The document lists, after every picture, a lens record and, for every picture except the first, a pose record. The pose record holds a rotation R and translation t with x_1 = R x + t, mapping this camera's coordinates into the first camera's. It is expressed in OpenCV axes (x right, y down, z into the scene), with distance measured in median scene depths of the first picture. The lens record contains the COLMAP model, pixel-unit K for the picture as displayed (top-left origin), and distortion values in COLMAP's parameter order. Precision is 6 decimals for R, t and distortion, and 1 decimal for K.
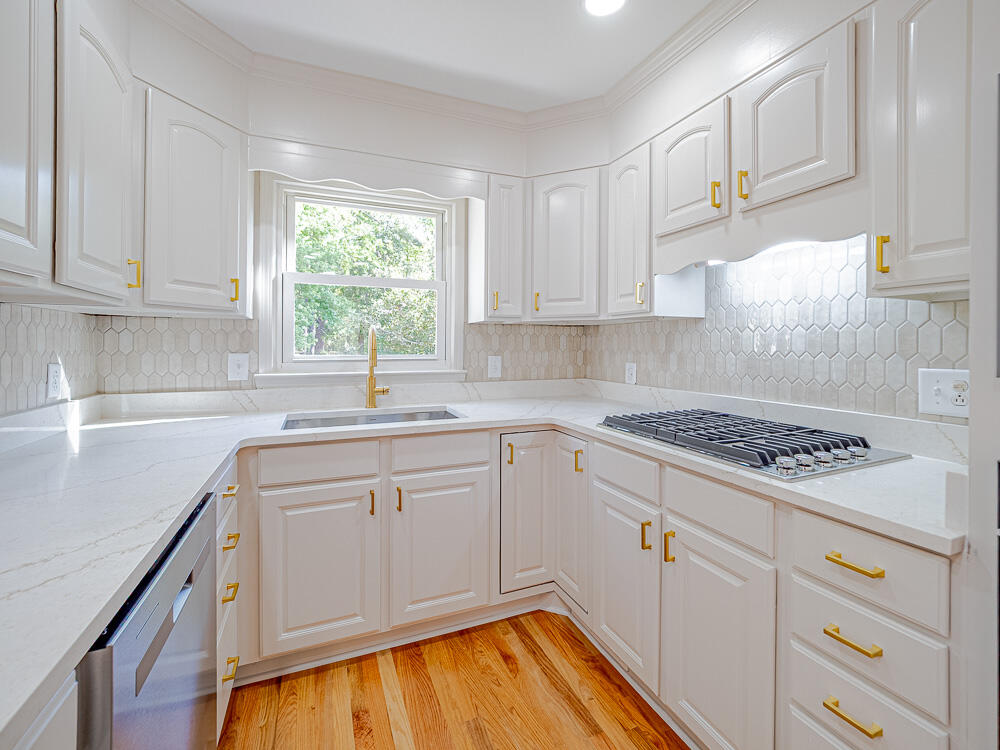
lens RADIAL K [[433.4, 0, 496.5], [0, 433.4, 342.3], [0, 0, 1]] dist [-0.007197, -0.000308]
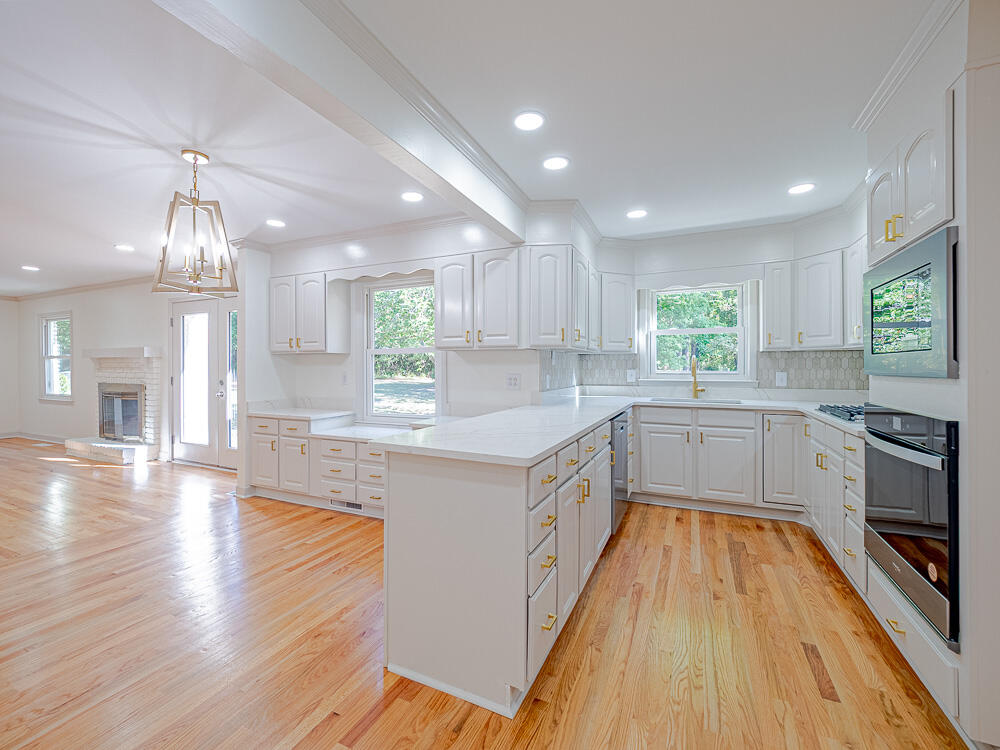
lens RADIAL K [[433.4, 0, 498.2], [0, 433.4, 366.4], [0, 0, 1]] dist [-0.007197, -0.000308]
pose [[0.684128, -0.003134, -0.729355, 0.573004], [0.008718, 0.999954, 0.003881, -0.004981], [0.729309, -0.009013, 0.684125, -1.050124]]
